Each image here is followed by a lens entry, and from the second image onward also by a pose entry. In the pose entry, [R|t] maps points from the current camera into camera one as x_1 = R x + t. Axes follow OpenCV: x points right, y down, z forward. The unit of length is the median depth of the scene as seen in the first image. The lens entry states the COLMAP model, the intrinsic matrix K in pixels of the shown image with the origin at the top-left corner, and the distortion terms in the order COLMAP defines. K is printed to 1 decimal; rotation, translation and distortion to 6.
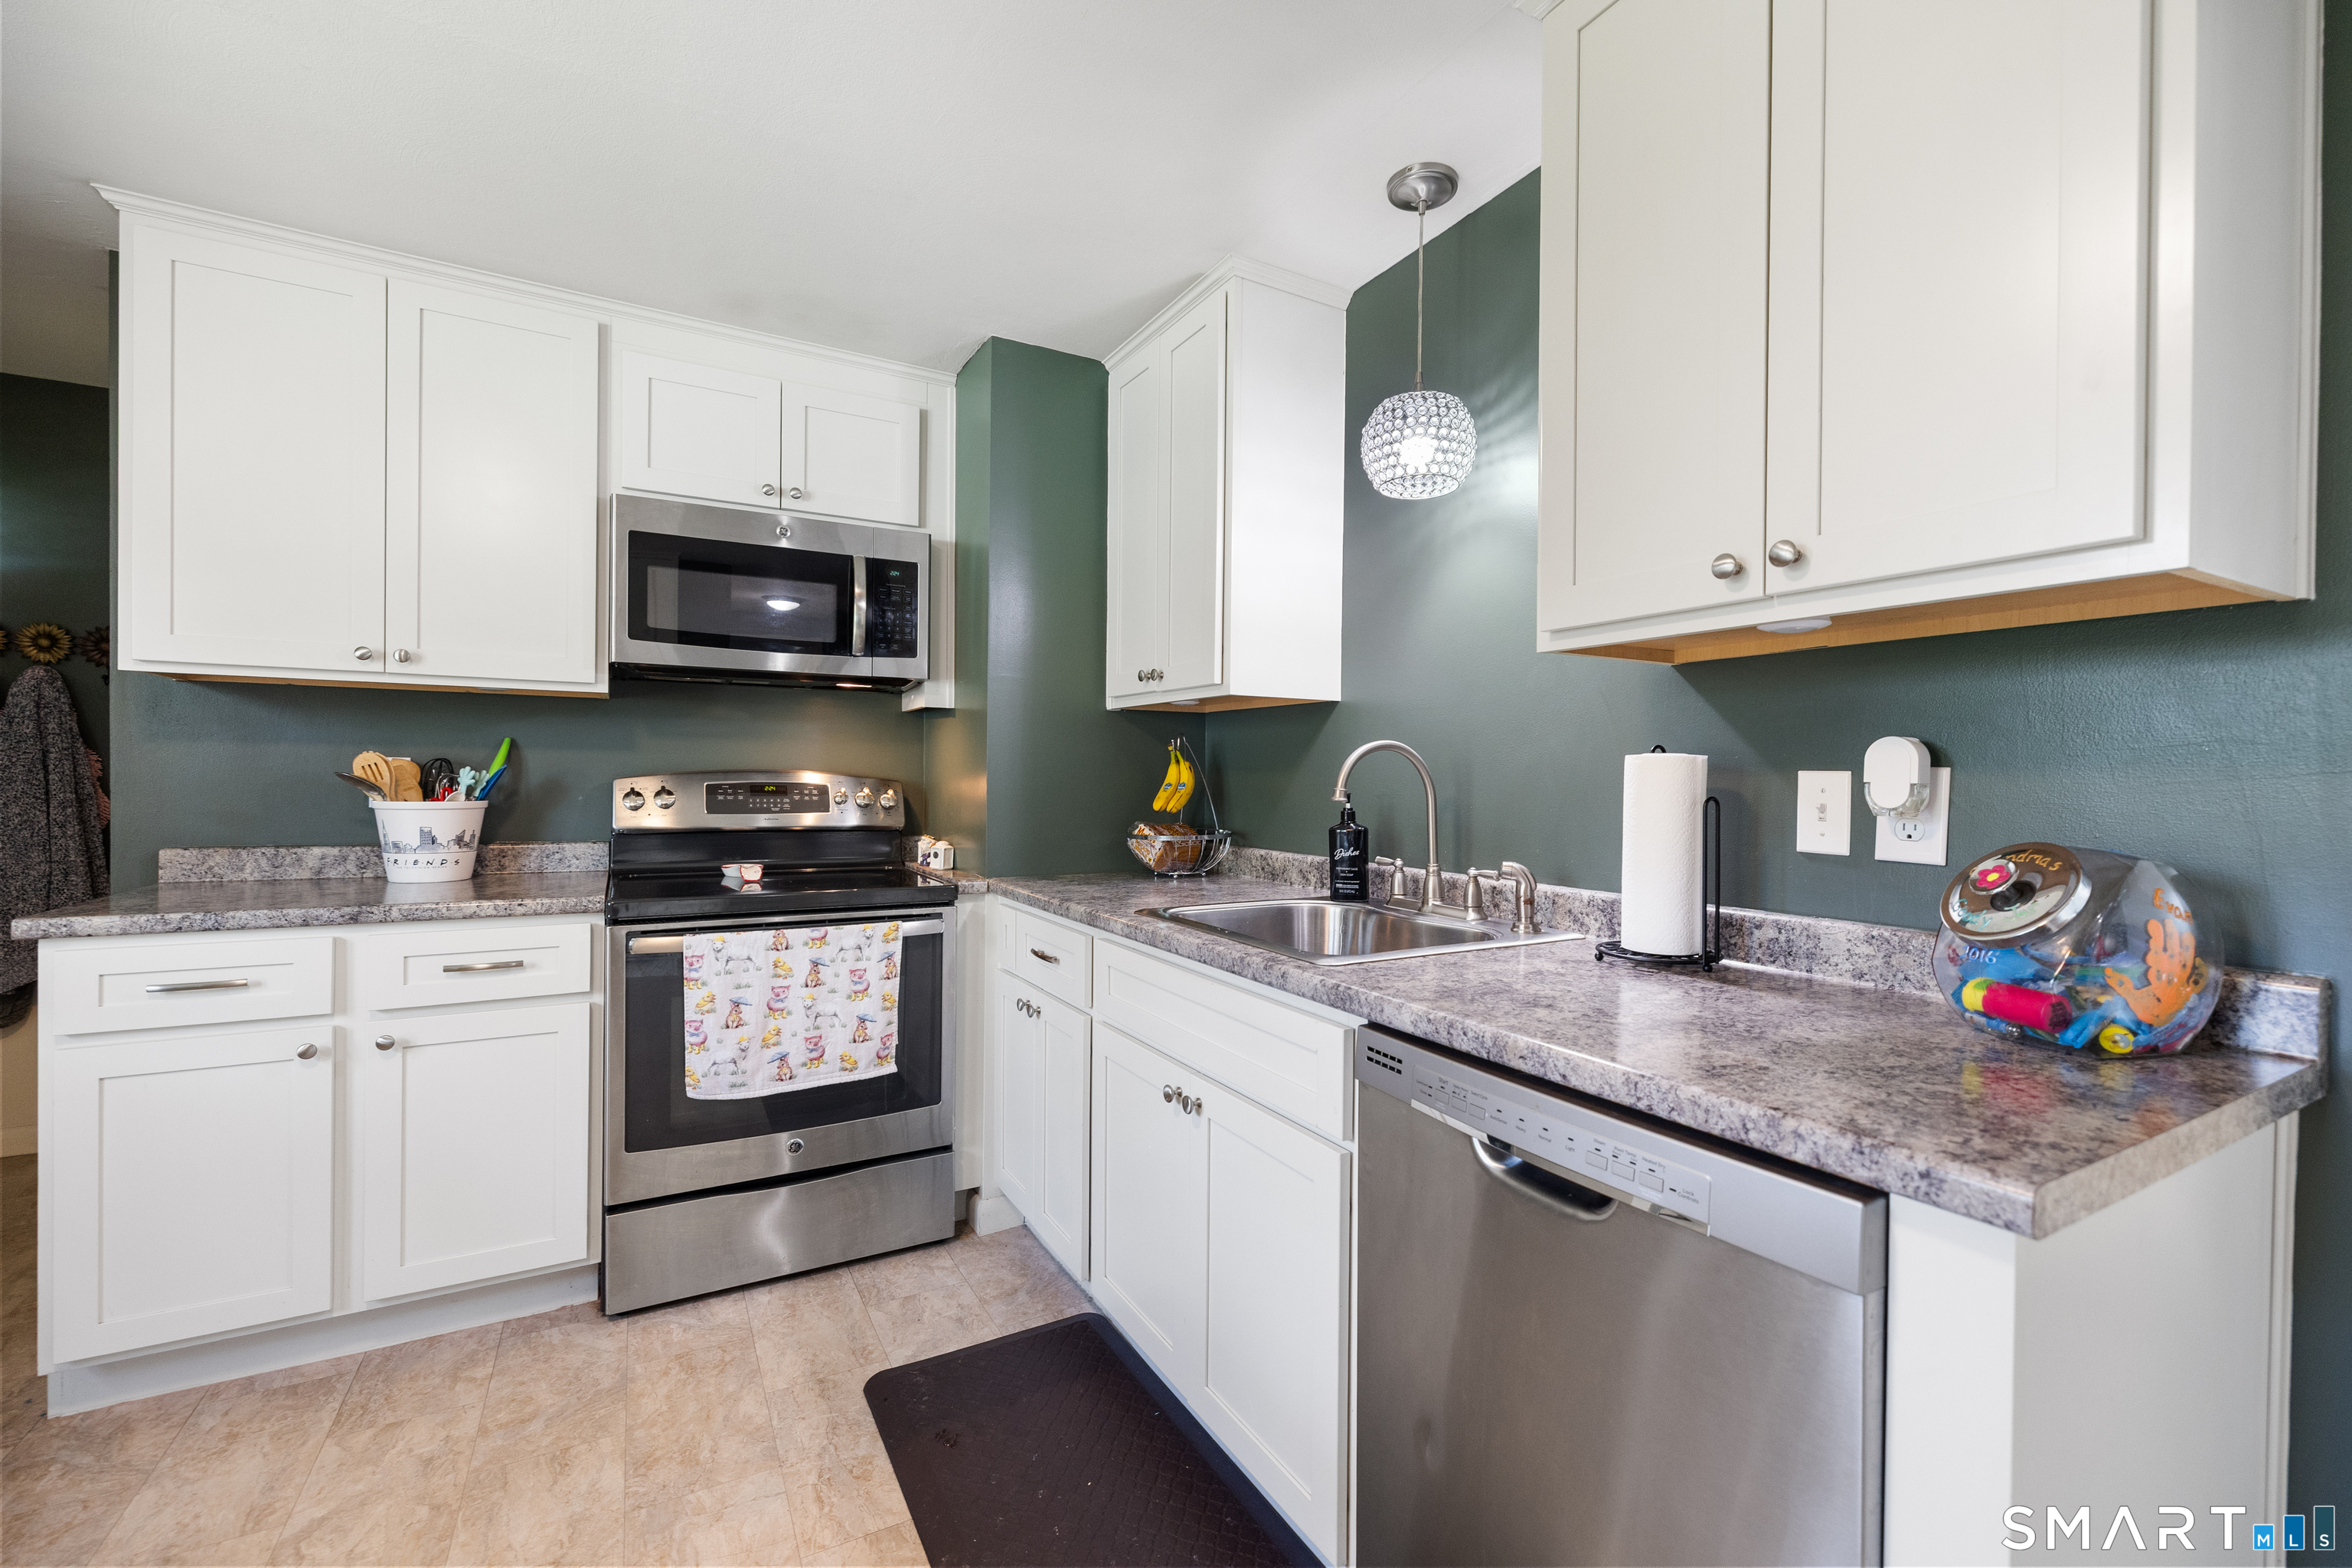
lens RADIAL K [[983.8, 0, 1174.7], [0, 983.8, 778.3], [0, 0, 1]] dist [0.001463, 0.000383]
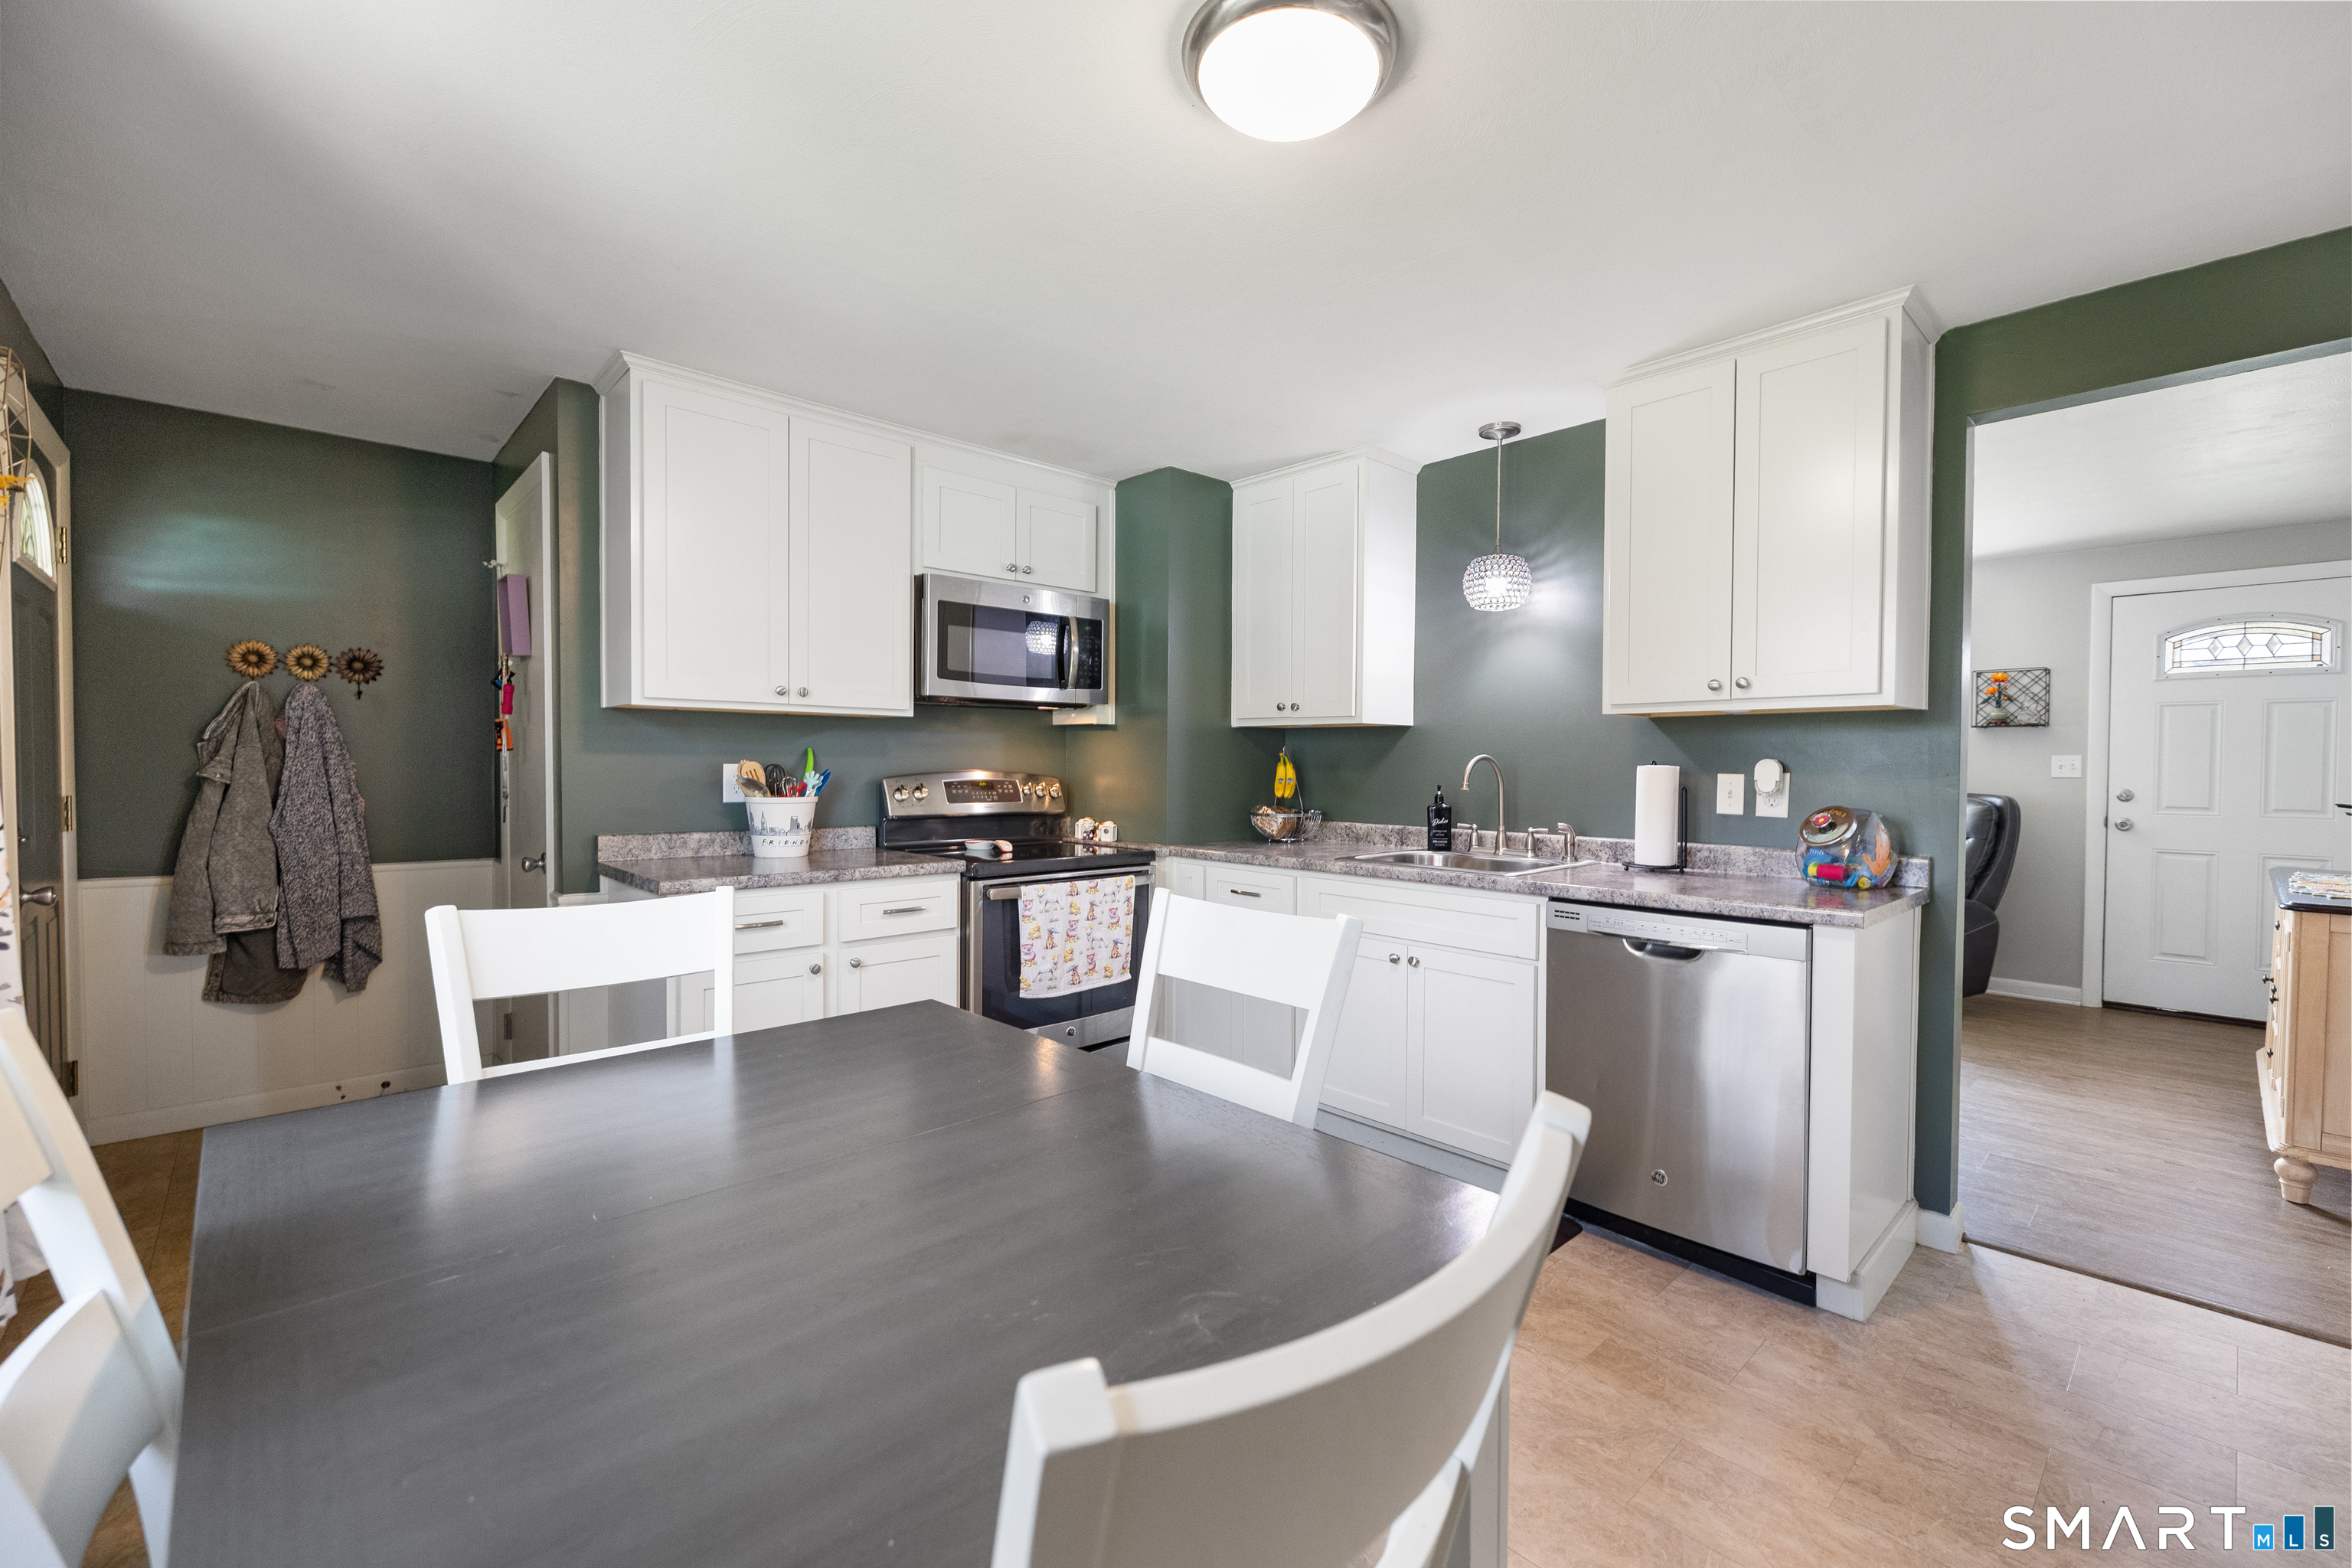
lens RADIAL K [[983.8, 0, 1174.7], [0, 983.8, 778.3], [0, 0, 1]] dist [0.001463, 0.000383]
pose [[0.973615, -0.008203, 0.228050, -0.593667], [0.004564, 0.999854, 0.016481, -0.024110], [-0.228152, -0.015005, 0.973510, -0.465991]]
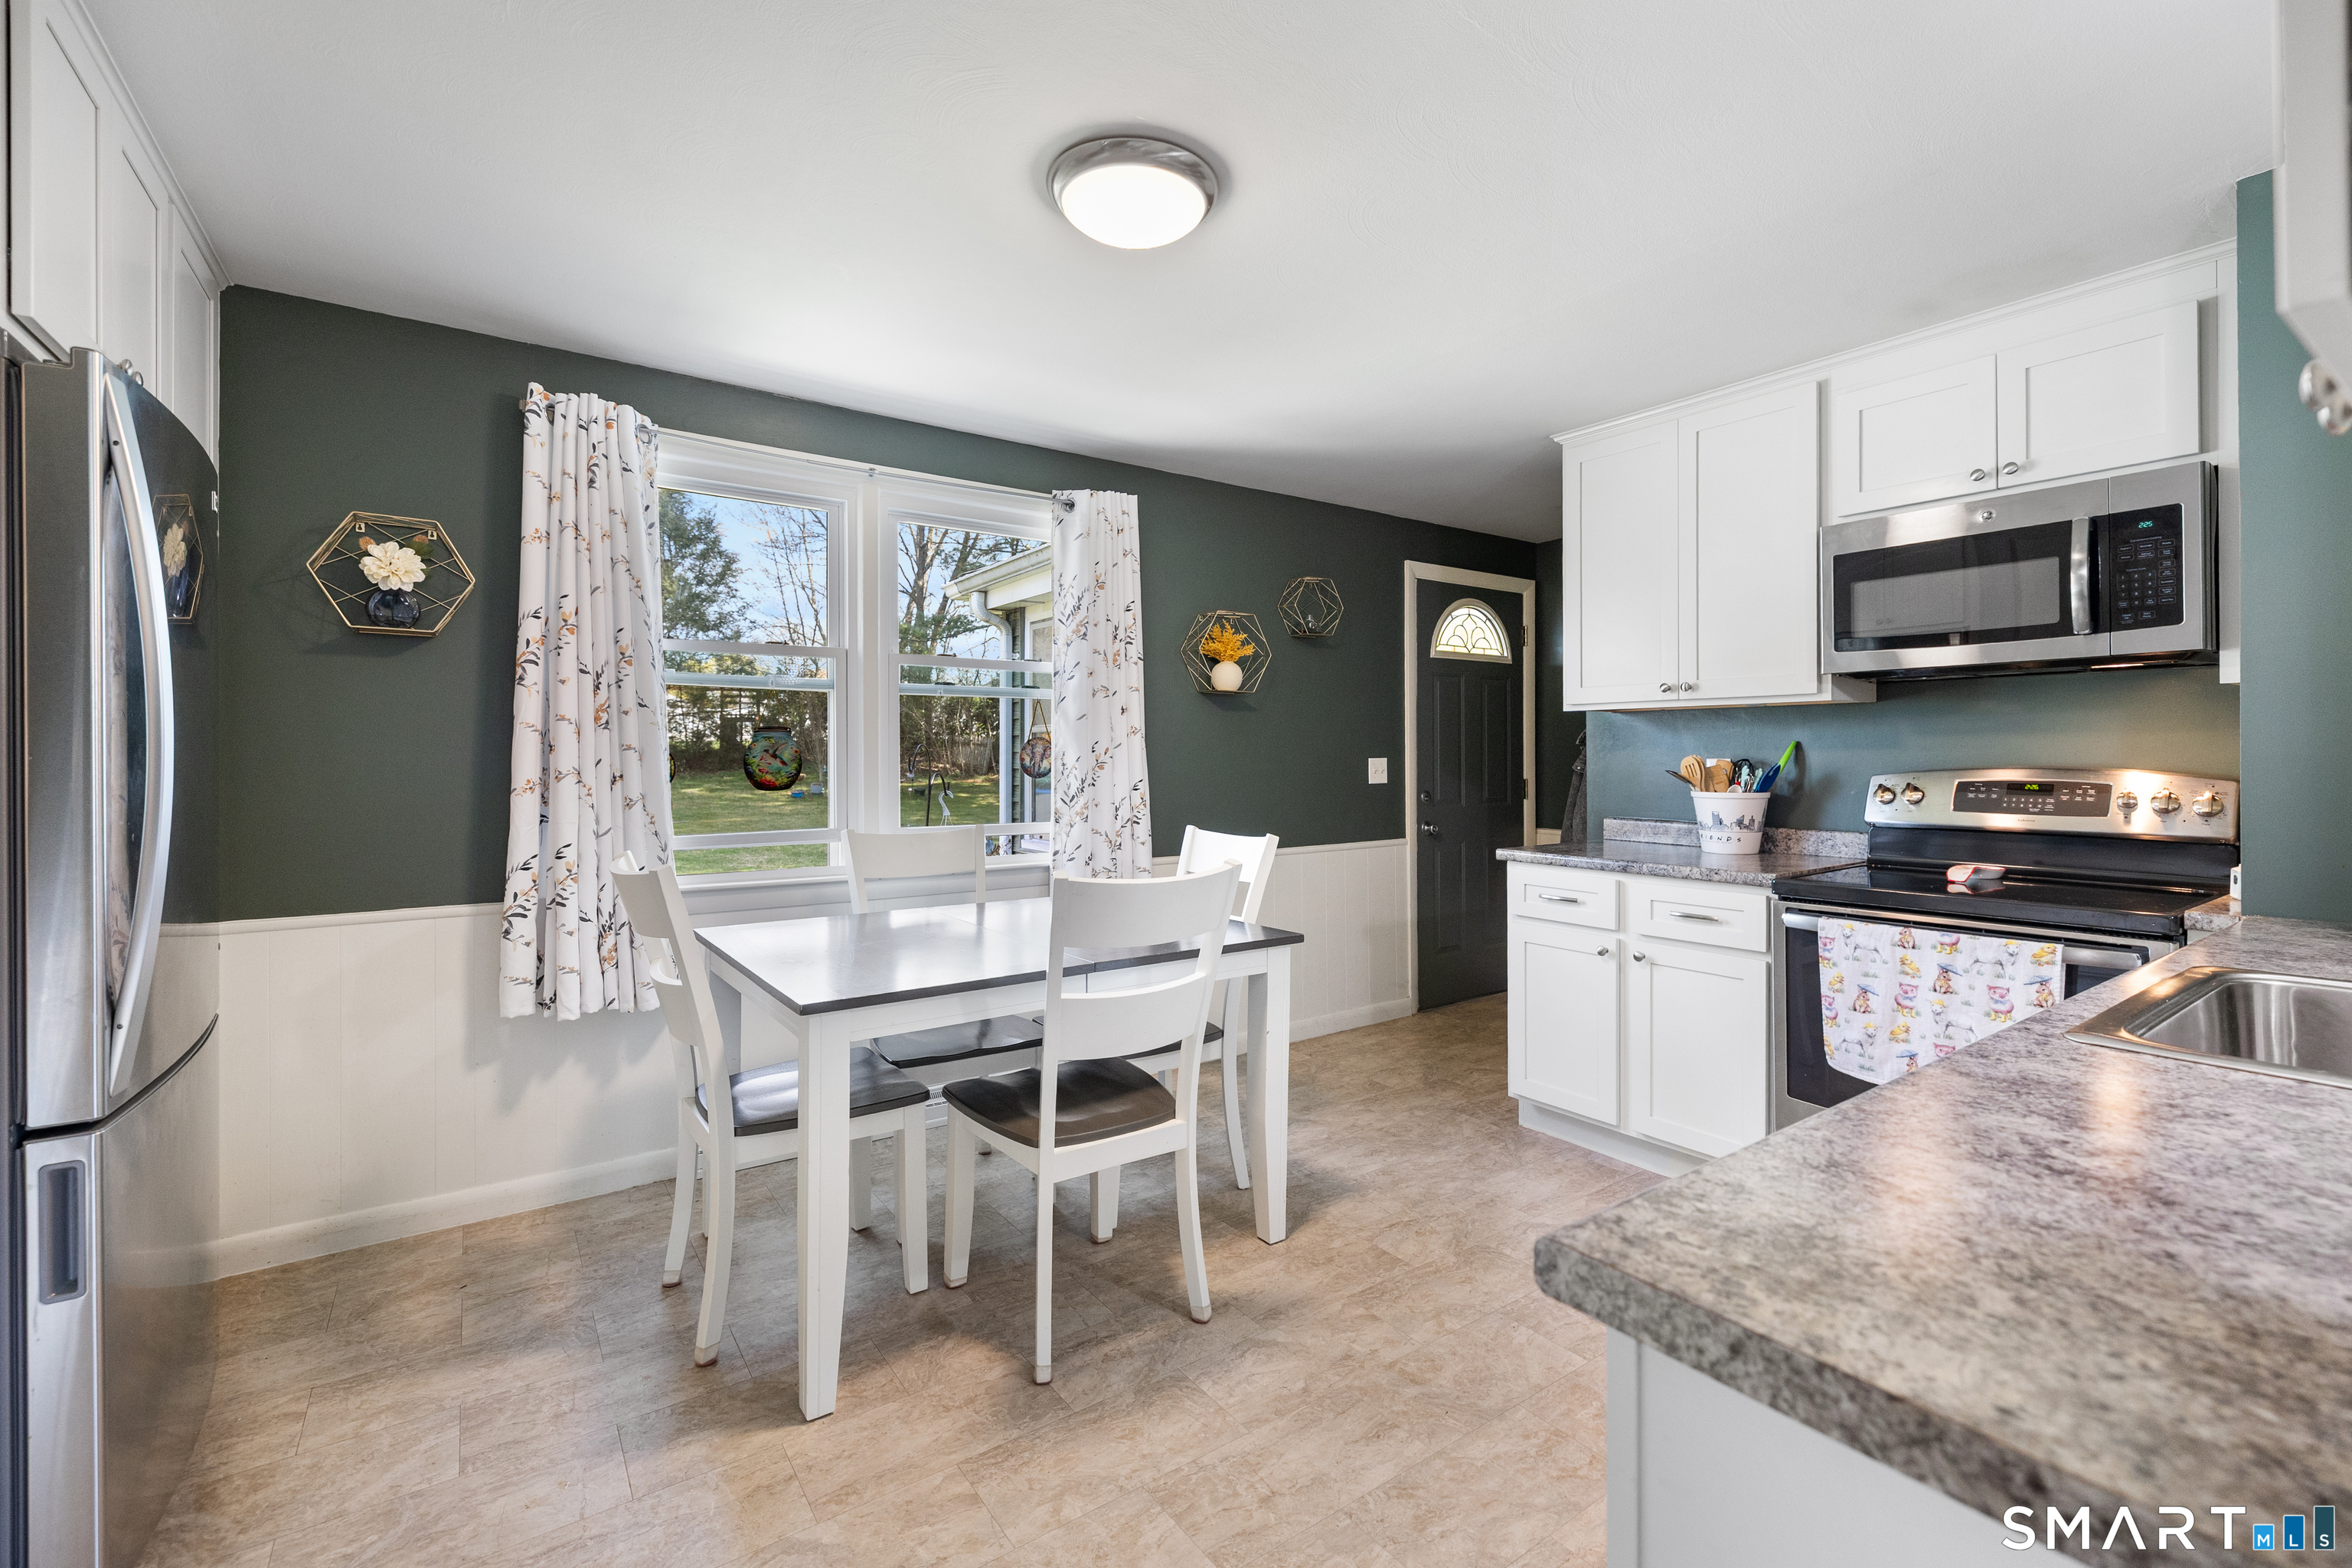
lens RADIAL K [[1015.2, 0, 1223.8], [0, 1015.2, 751.9], [0, 0, 1]] dist [-0.001384, -0.000259]
pose [[0.129013, -0.016425, -0.991507, 0.546258], [-0.000252, 0.999862, -0.016596, -0.008426], [0.991643, 0.002391, 0.128991, 0.175140]]
